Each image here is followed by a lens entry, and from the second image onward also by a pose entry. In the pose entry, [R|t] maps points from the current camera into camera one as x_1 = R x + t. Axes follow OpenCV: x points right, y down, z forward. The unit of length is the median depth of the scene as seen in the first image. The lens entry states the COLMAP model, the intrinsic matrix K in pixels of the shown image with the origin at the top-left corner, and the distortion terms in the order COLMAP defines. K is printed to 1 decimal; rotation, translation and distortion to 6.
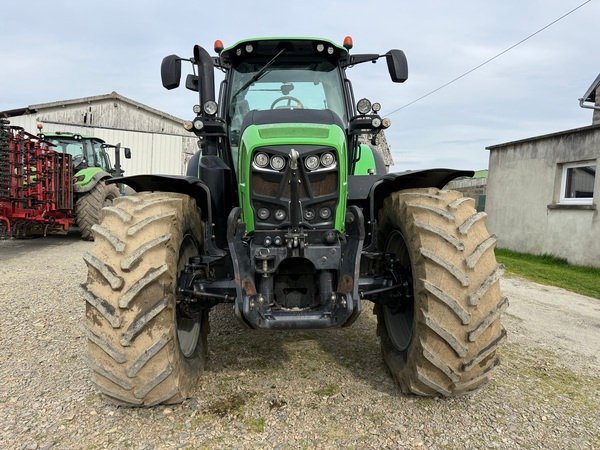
lens RADIAL K [[421.2, 0, 300.0], [0, 421.2, 225.0], [0, 0, 1]] dist [0.075252, -0.091930]
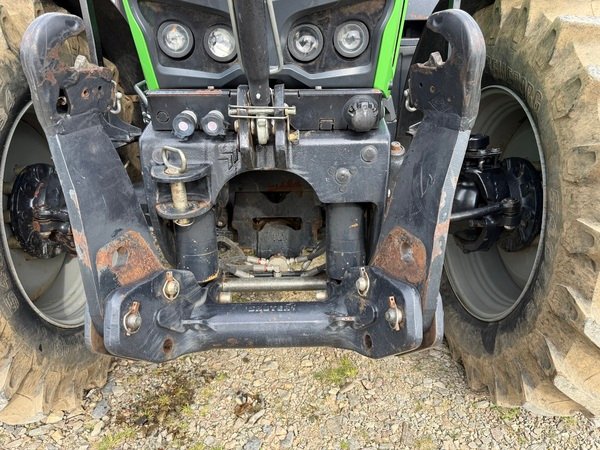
lens RADIAL K [[421.2, 0, 300.0], [0, 421.2, 225.0], [0, 0, 1]] dist [0.075252, -0.091930]
pose [[0.999565, 0.016588, -0.024385, 0.029041], [-0.007015, 0.936817, 0.349749, -0.007731], [0.028646, -0.349426, 0.936526, 0.625031]]
